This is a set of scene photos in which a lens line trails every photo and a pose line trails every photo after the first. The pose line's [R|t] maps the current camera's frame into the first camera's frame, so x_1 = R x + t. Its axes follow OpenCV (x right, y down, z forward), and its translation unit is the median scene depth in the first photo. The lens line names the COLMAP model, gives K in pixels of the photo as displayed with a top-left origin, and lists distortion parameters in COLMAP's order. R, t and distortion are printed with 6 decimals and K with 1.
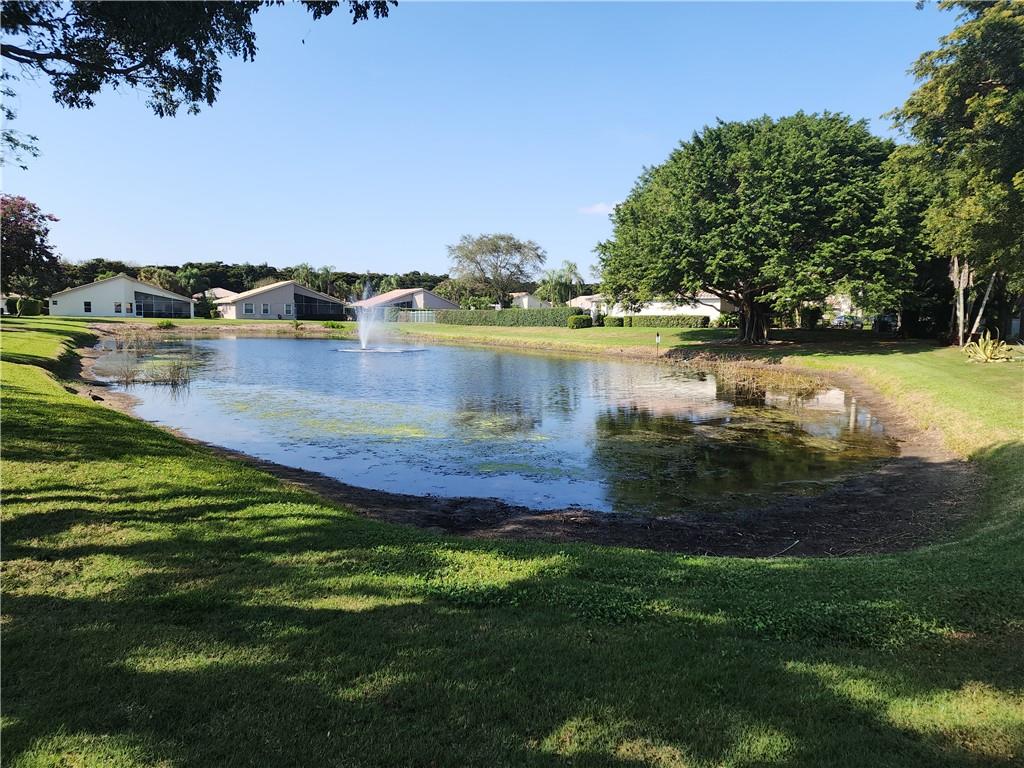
lens RADIAL K [[688.3, 0, 533.3], [0, 688.3, 387.0], [0, 0, 1]] dist [0.080119, -0.103976]
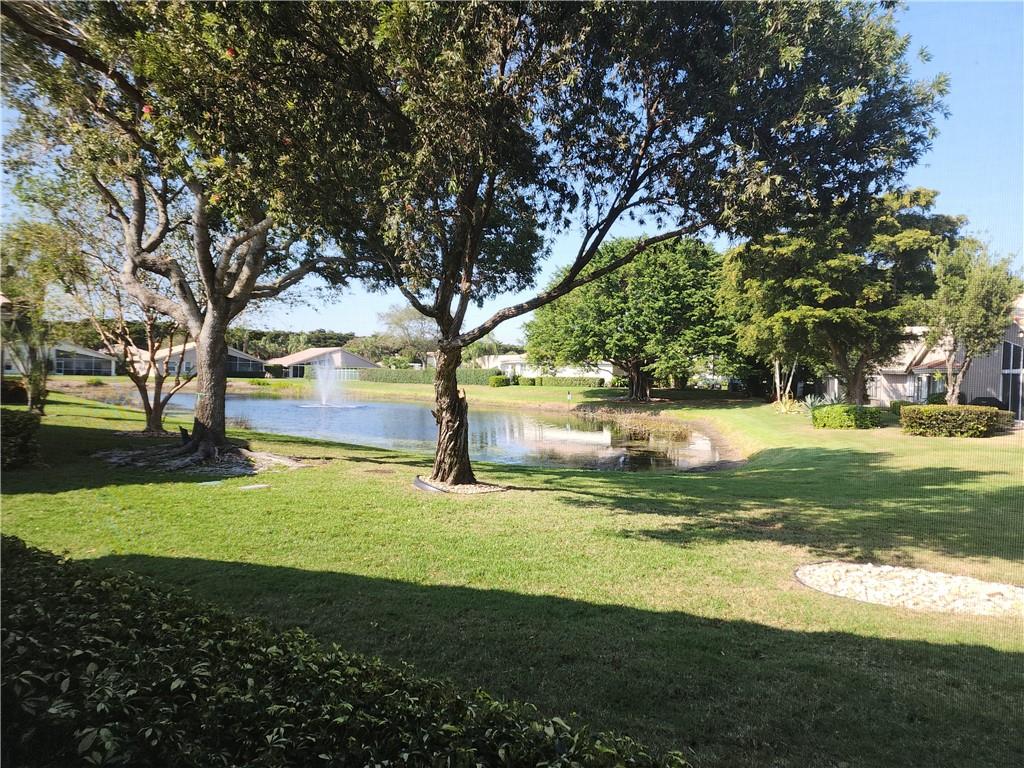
lens RADIAL K [[688.3, 0, 533.3], [0, 688.3, 387.0], [0, 0, 1]] dist [0.080119, -0.103976]
pose [[0.987279, 0.005228, 0.158911, -0.104232], [0.007477, 0.996827, -0.079247, 0.016173], [-0.158821, 0.079427, 0.984107, -0.298073]]
